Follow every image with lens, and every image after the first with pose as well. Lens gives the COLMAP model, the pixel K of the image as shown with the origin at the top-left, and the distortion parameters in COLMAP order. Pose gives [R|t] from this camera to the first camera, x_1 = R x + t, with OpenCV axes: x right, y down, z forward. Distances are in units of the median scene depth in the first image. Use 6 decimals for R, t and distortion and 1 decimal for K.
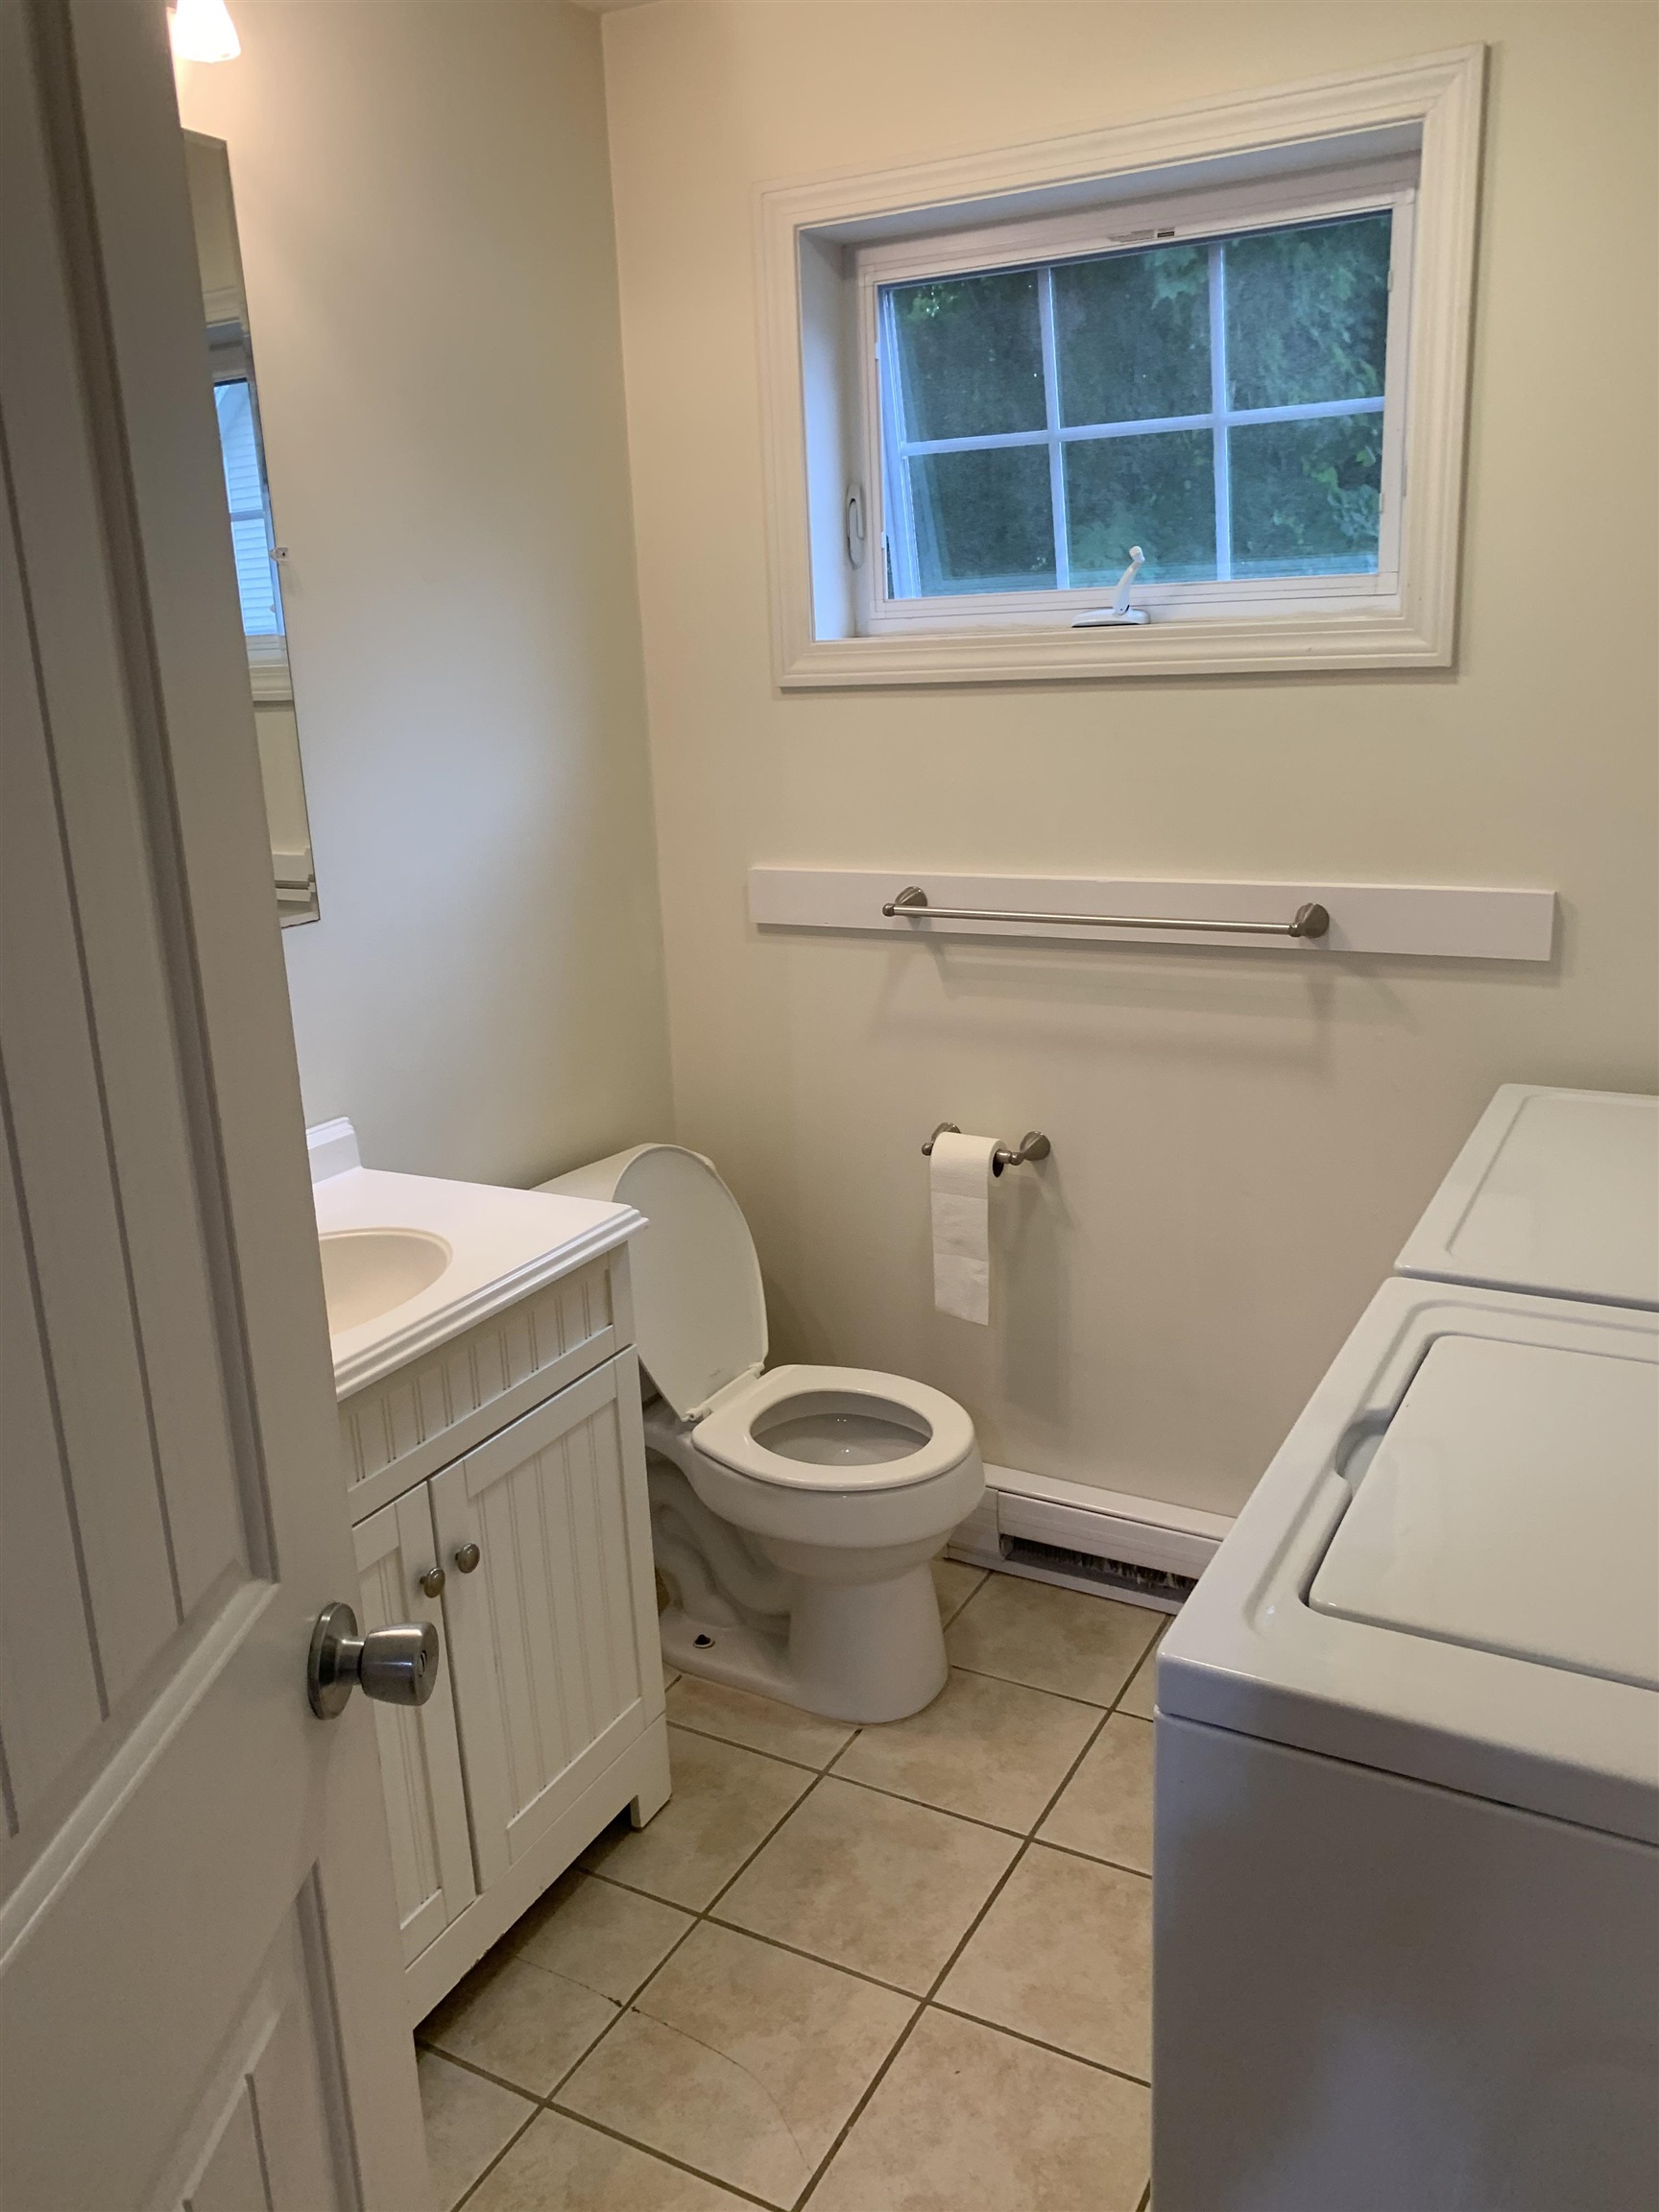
lens RADIAL K [[1656.2, 0, 882.9], [0, 1656.2, 1116.0], [0, 0, 1]] dist [0.019514, -0.000947]
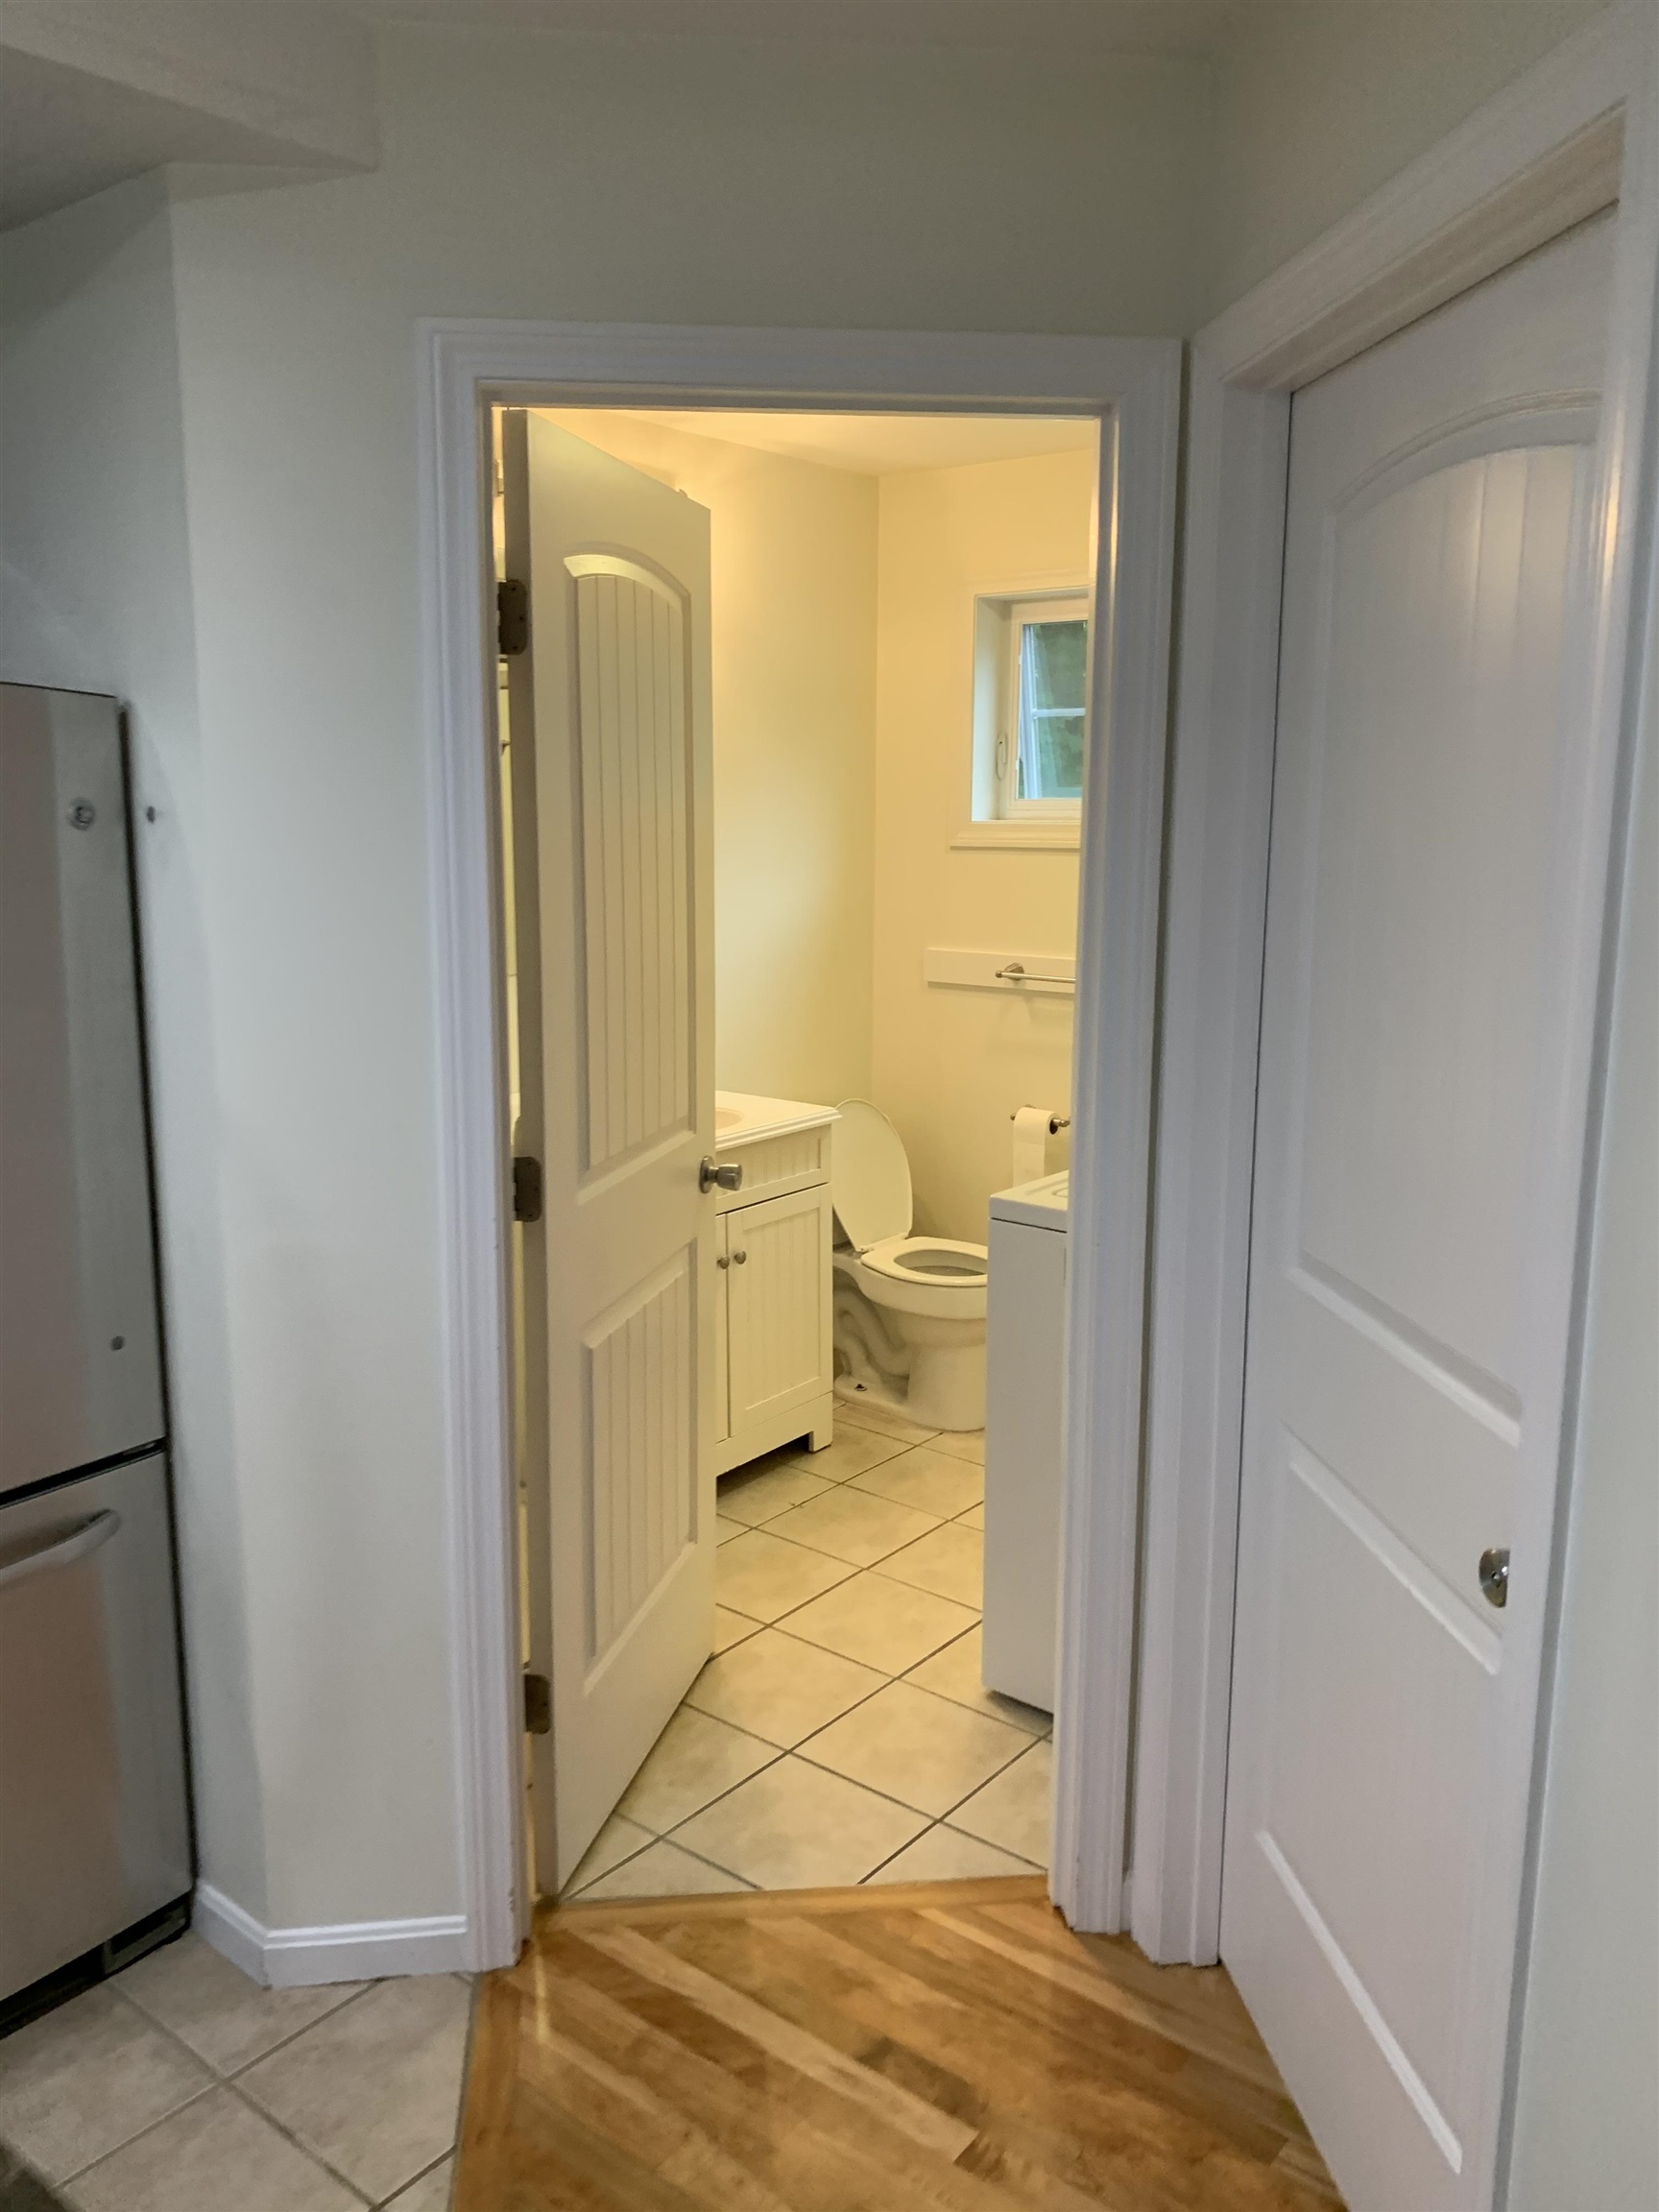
lens RADIAL K [[1656.2, 0, 882.9], [0, 1656.2, 1116.0], [0, 0, 1]] dist [0.019514, -0.000947]
pose [[0.985216, 0.068737, -0.156921, 0.166779], [-0.081335, 0.993837, -0.075319, 0.164540], [0.150777, 0.086968, 0.984735, -0.720919]]
